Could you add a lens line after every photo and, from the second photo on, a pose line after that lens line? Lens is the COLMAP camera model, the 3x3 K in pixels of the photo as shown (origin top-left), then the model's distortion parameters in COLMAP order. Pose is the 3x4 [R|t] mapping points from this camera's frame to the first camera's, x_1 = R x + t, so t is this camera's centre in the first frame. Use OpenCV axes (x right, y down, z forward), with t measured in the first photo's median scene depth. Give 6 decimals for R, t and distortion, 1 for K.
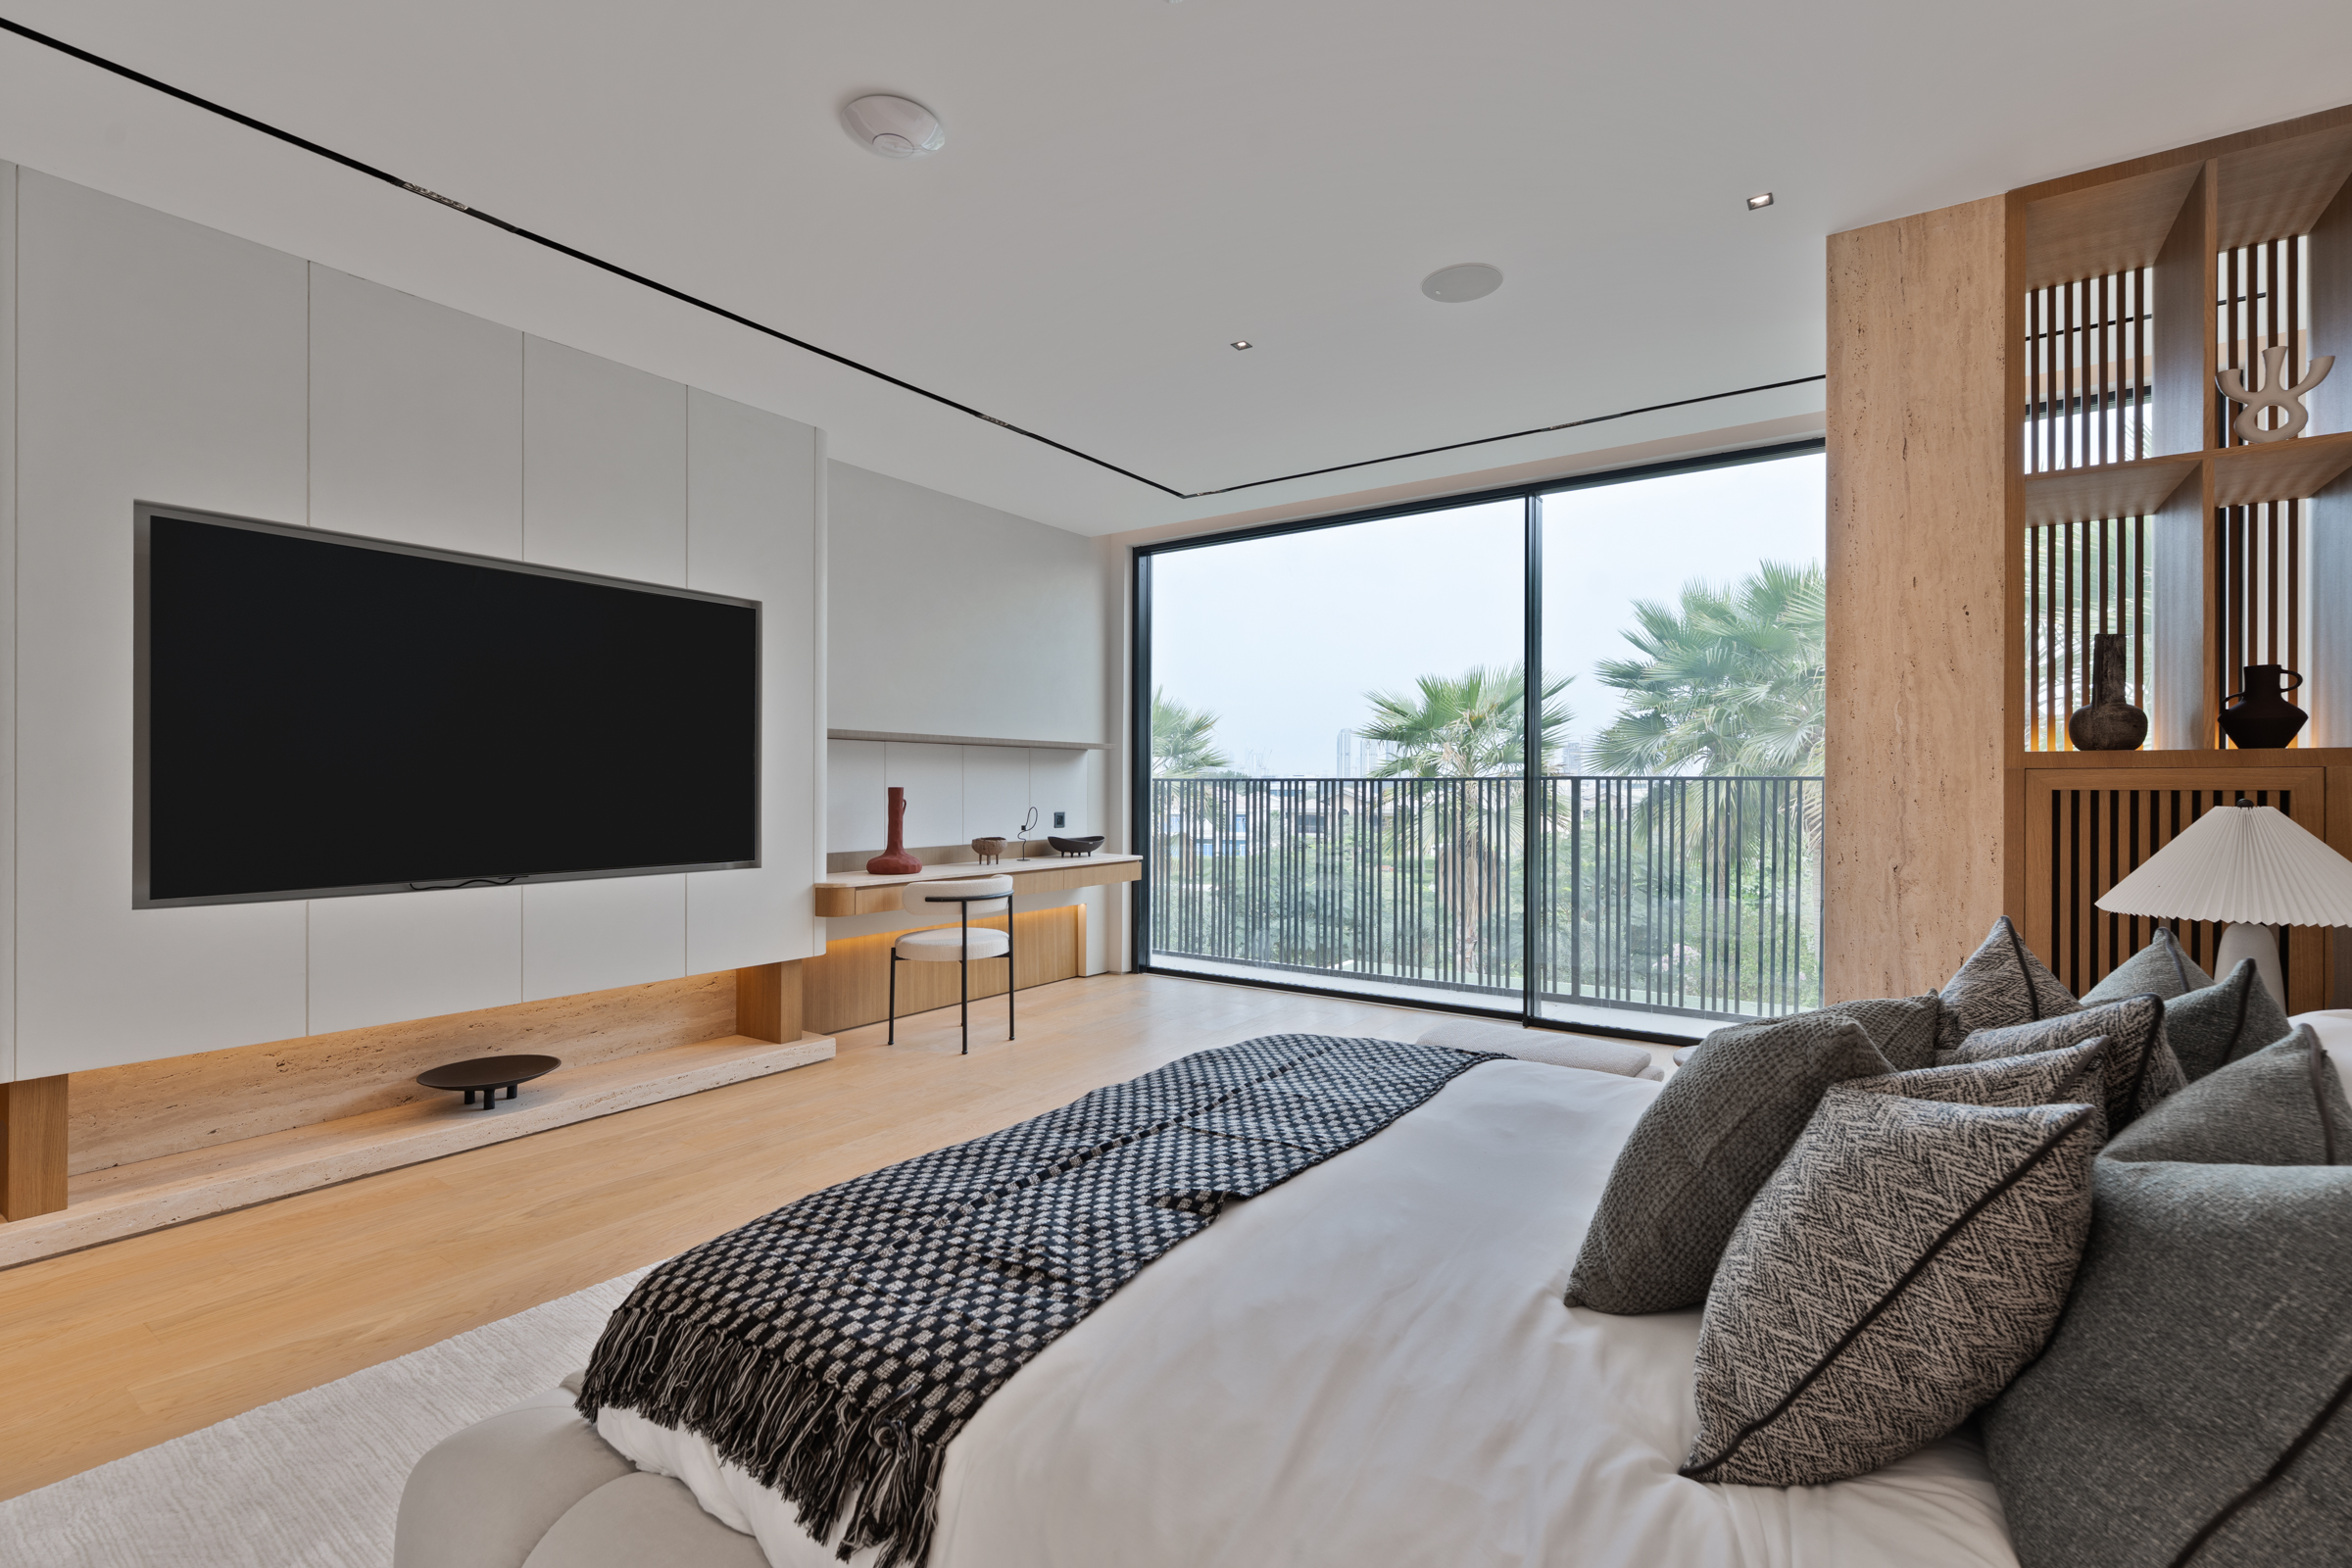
lens RADIAL K [[1044.6, 0, 1176.0], [0, 1044.6, 784.0], [0, 0, 1]] dist [0.012282, 0.000040]
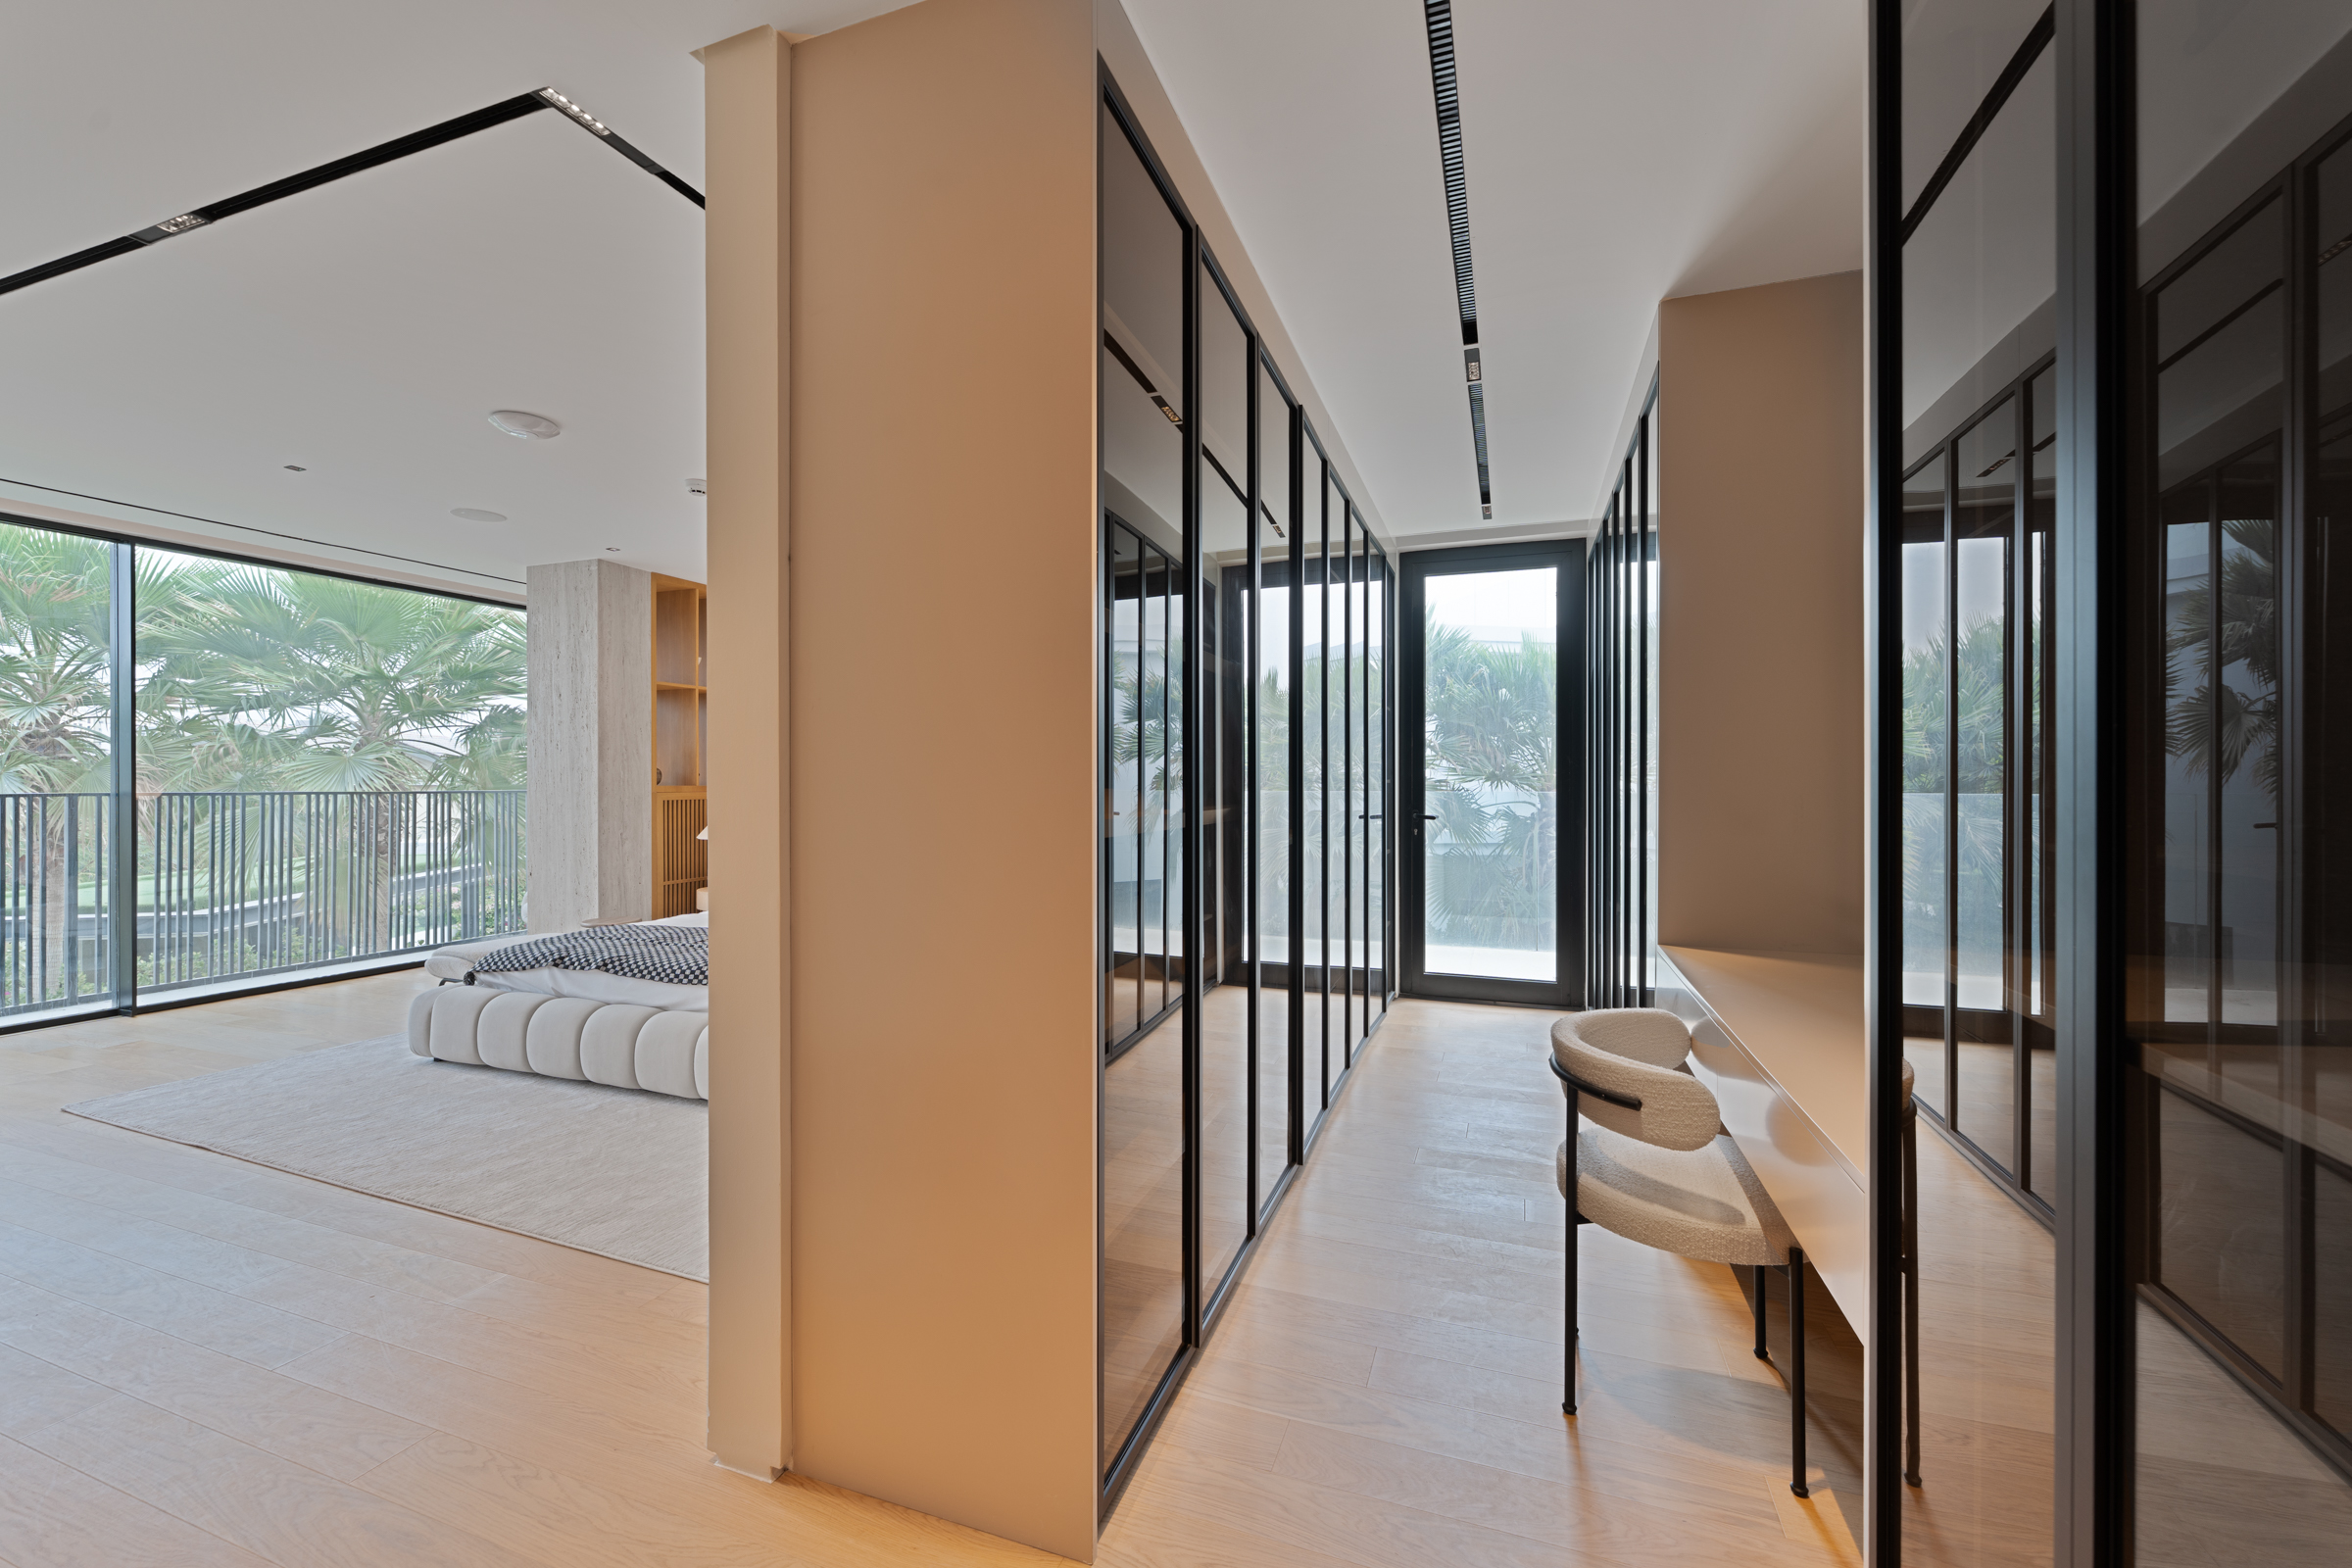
lens RADIAL K [[940.0, 0, 1175.3], [0, 940.0, 788.7], [0, 0, 1]] dist [-0.001803, -0.000340]
pose [[-0.256267, -0.008462, 0.966569, -0.921189], [-0.002092, 0.999964, 0.008199, -0.023127], [-0.966604, 0.000079, -0.256276, 0.175431]]
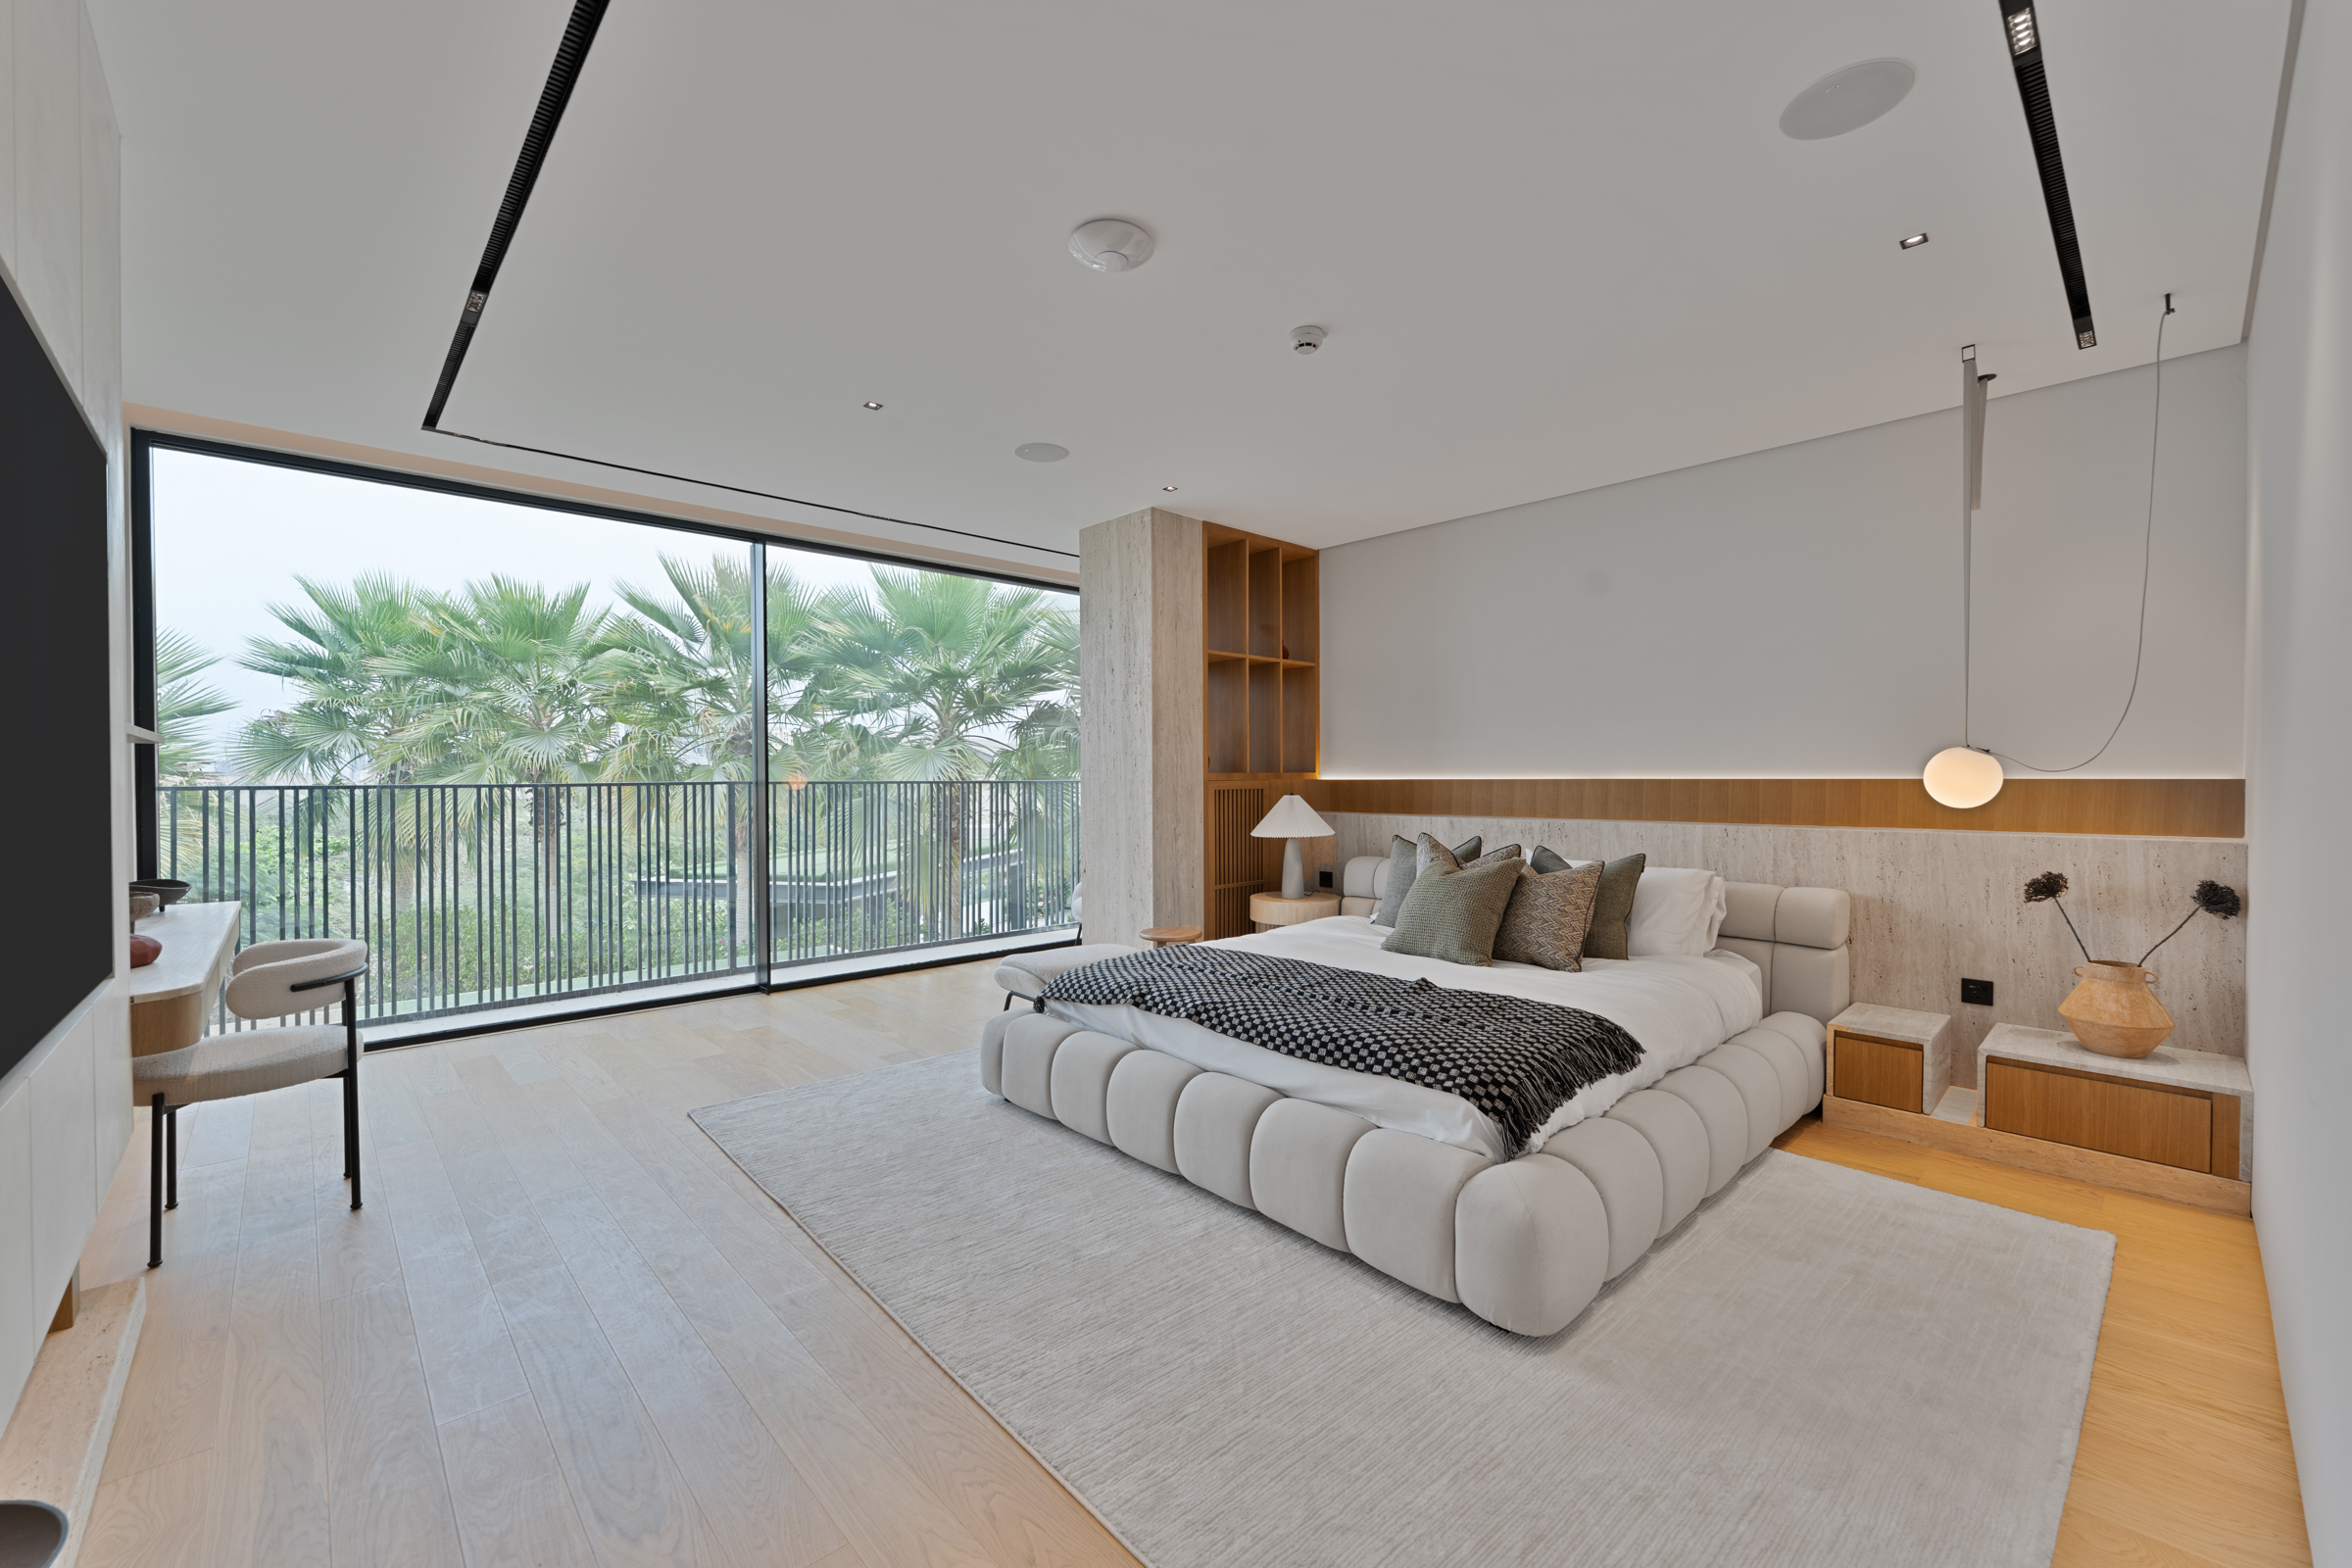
lens RADIAL K [[940.0, 0, 1175.3], [0, 940.0, 788.7], [0, 0, 1]] dist [-0.001803, -0.000340]
pose [[0.210104, -0.014419, 0.977573, -0.598654], [0.004174, 0.999895, 0.013851, -0.012382], [-0.977670, 0.001170, 0.210142, 0.328459]]
